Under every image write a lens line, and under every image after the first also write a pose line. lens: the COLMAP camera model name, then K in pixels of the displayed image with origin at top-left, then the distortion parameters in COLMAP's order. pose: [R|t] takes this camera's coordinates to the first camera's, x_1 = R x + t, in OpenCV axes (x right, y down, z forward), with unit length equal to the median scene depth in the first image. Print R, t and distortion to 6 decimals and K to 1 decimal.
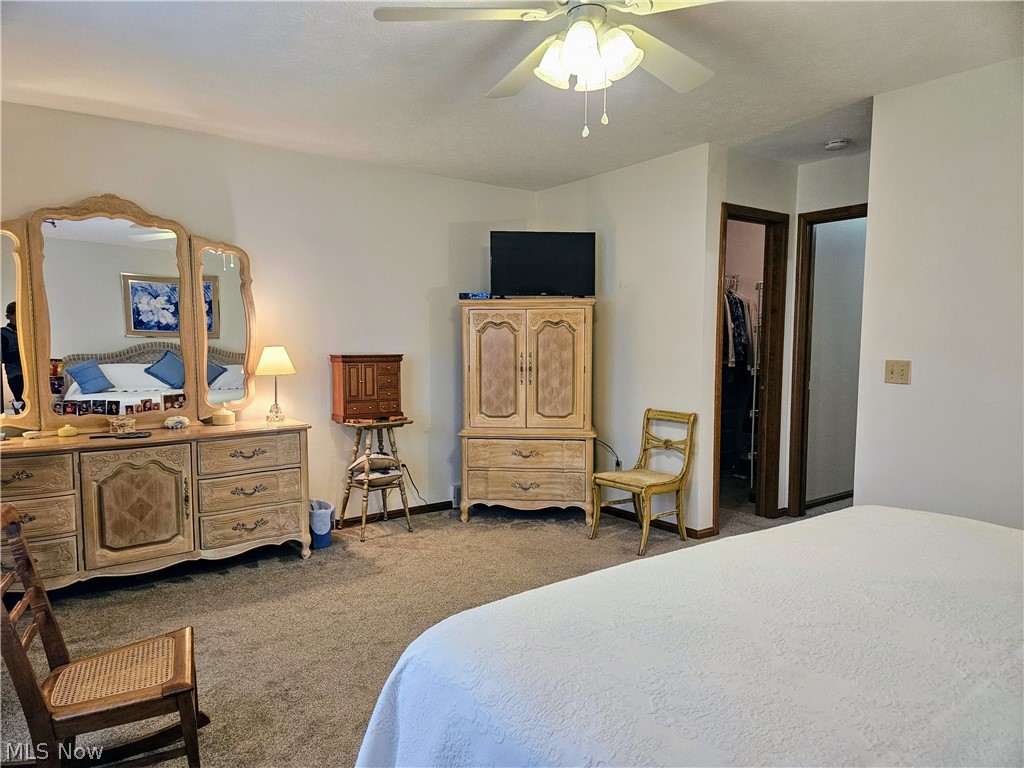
lens RADIAL K [[687.5, 0, 506.3], [0, 687.5, 384.8], [0, 0, 1]] dist [0.066669, -0.050074]
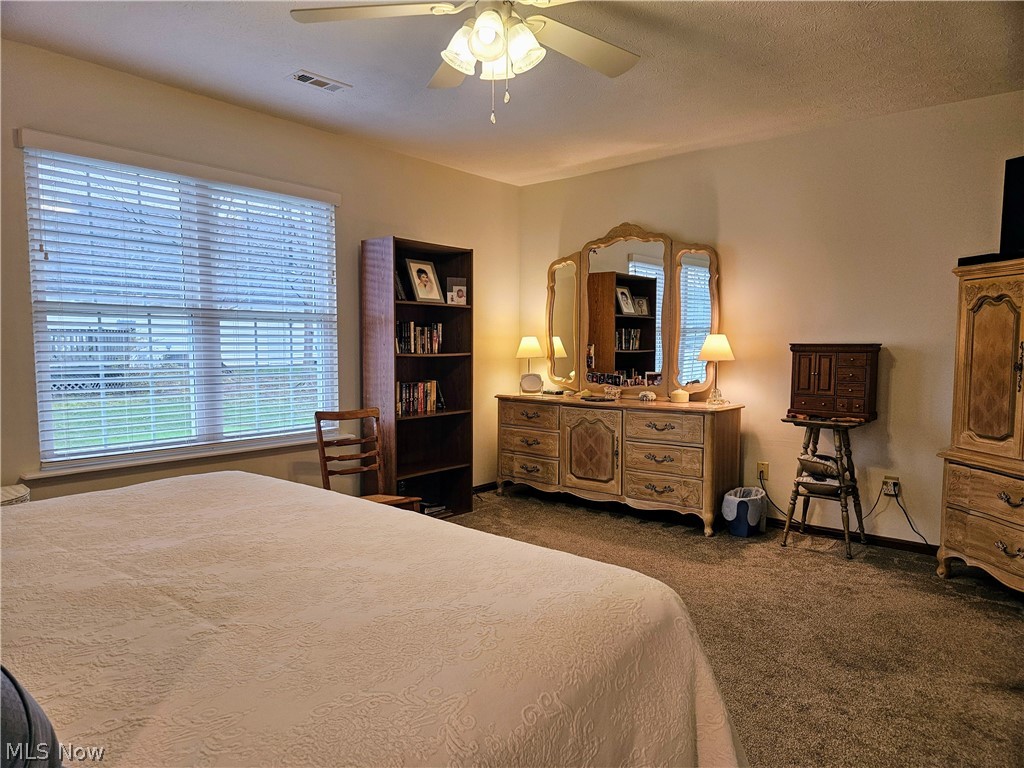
lens RADIAL K [[687.5, 0, 506.5], [0, 687.5, 391.6], [0, 0, 1]] dist [0.066669, -0.050074]
pose [[0.216183, 0.068271, -0.973963, 0.659848], [-0.068315, 0.996165, 0.054664, -0.004240], [0.973960, 0.054719, 0.220018, 0.470013]]
